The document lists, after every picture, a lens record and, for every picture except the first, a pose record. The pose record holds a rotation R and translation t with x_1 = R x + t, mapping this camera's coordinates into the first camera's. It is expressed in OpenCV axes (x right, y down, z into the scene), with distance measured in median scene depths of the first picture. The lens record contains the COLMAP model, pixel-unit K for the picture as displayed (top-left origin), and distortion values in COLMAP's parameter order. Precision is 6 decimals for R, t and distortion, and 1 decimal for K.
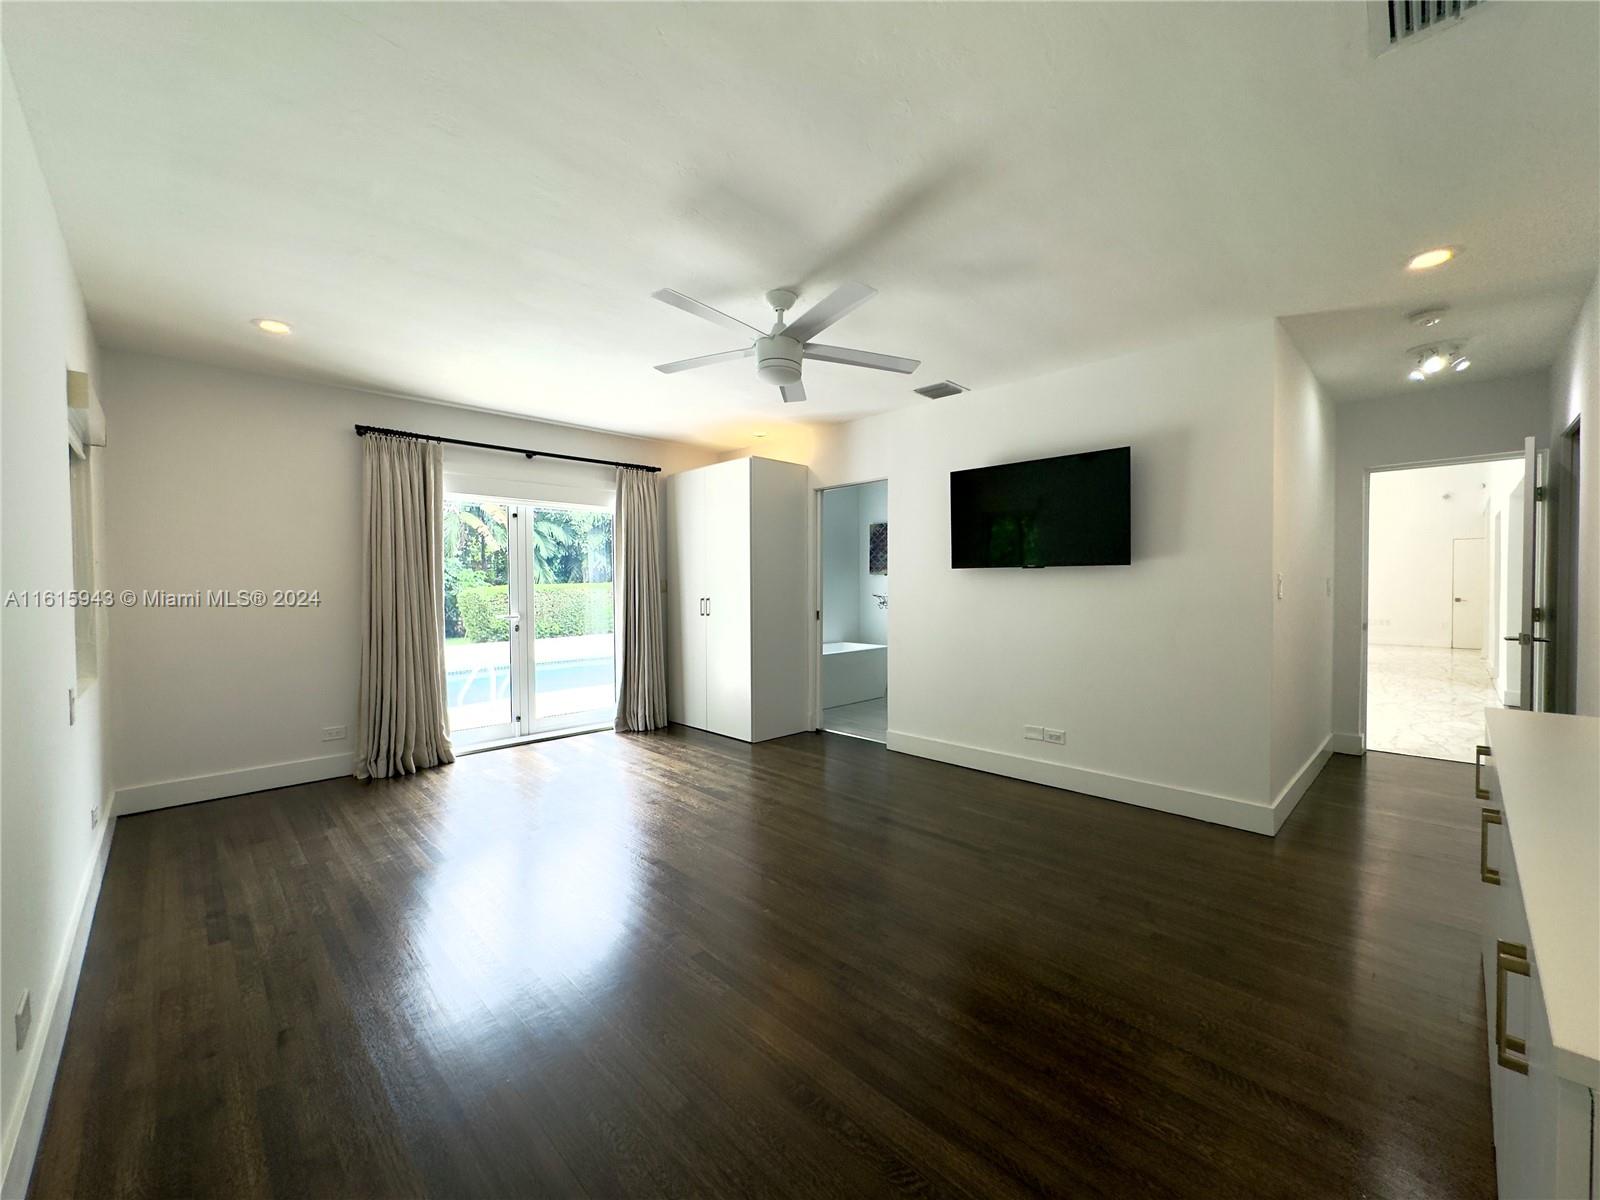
lens RADIAL K [[628.6, 0, 800.0], [0, 628.6, 600.0], [0, 0, 1]] dist [-0.000423, 0.000493]
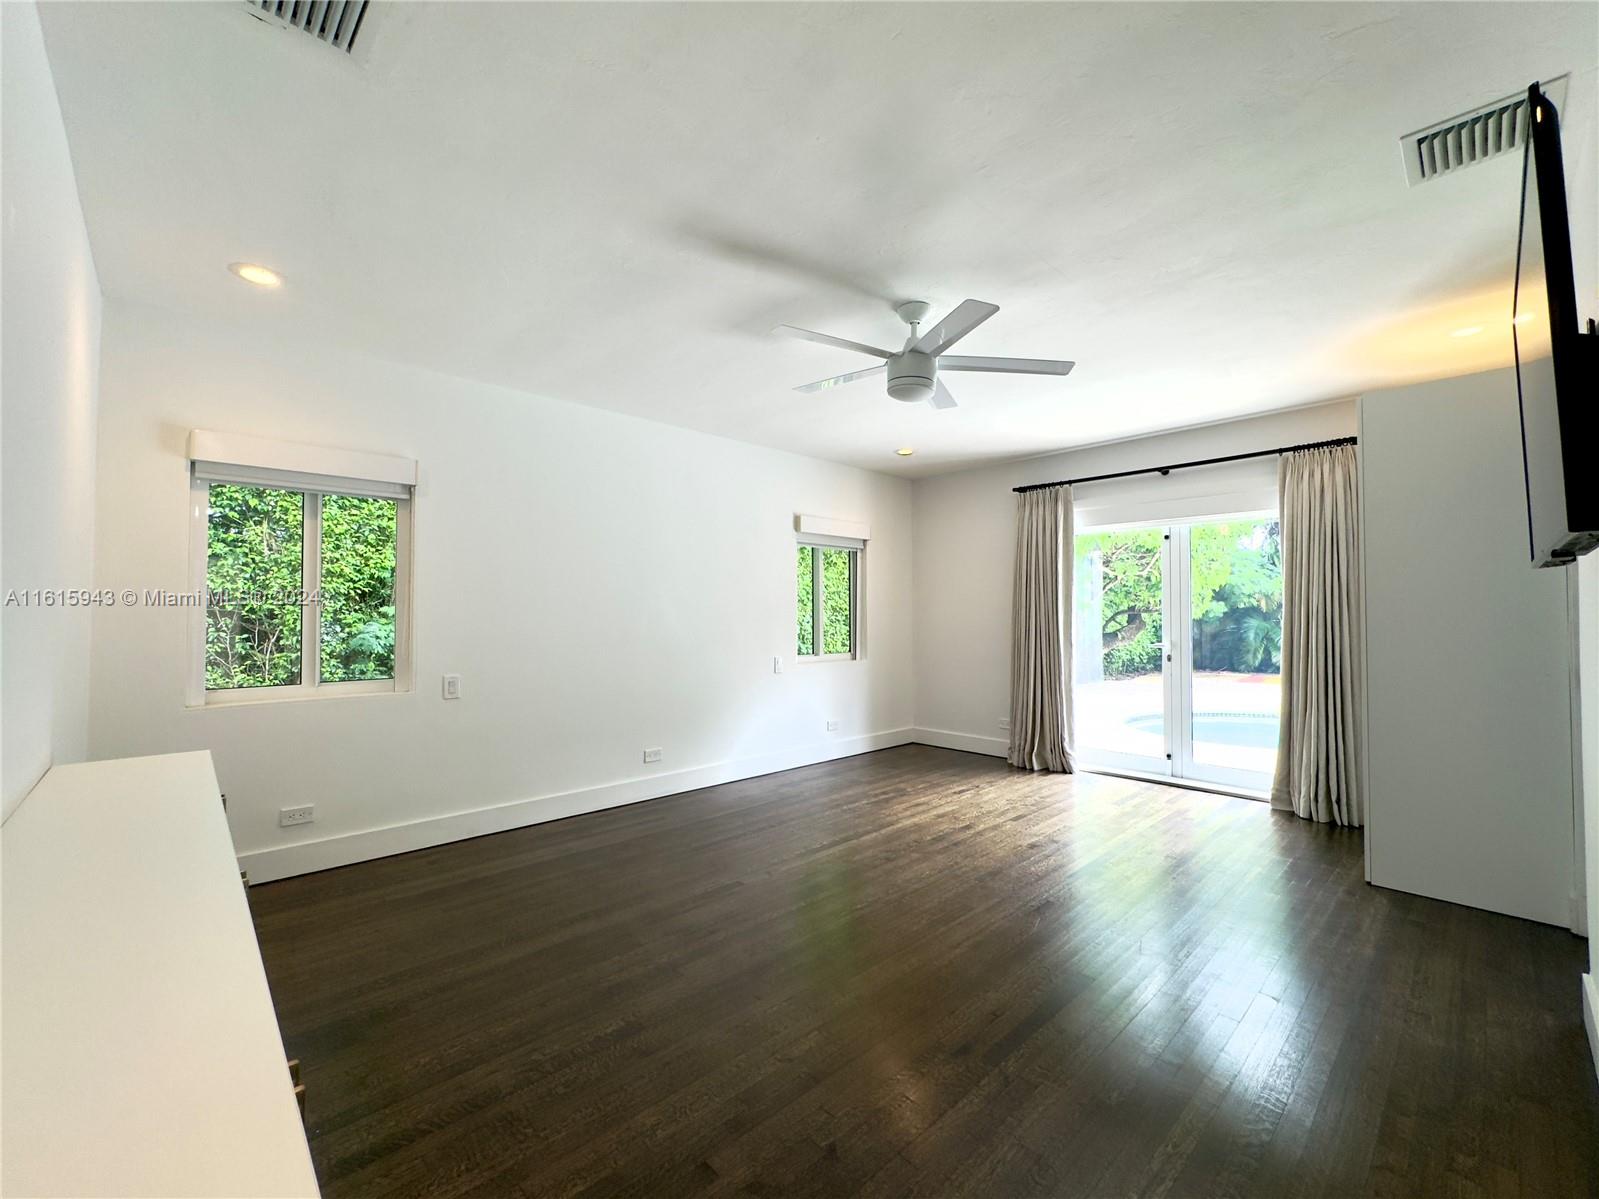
lens RADIAL K [[654.6, 0, 796.6], [0, 654.6, 591.5], [0, 0, 1]] dist [-0.001245, 0.000124]
pose [[-0.002325, -0.033664, -0.999431, 0.627372], [-0.023905, 0.999149, -0.033599, -0.009130], [0.999712, 0.023813, -0.003128, 0.547874]]
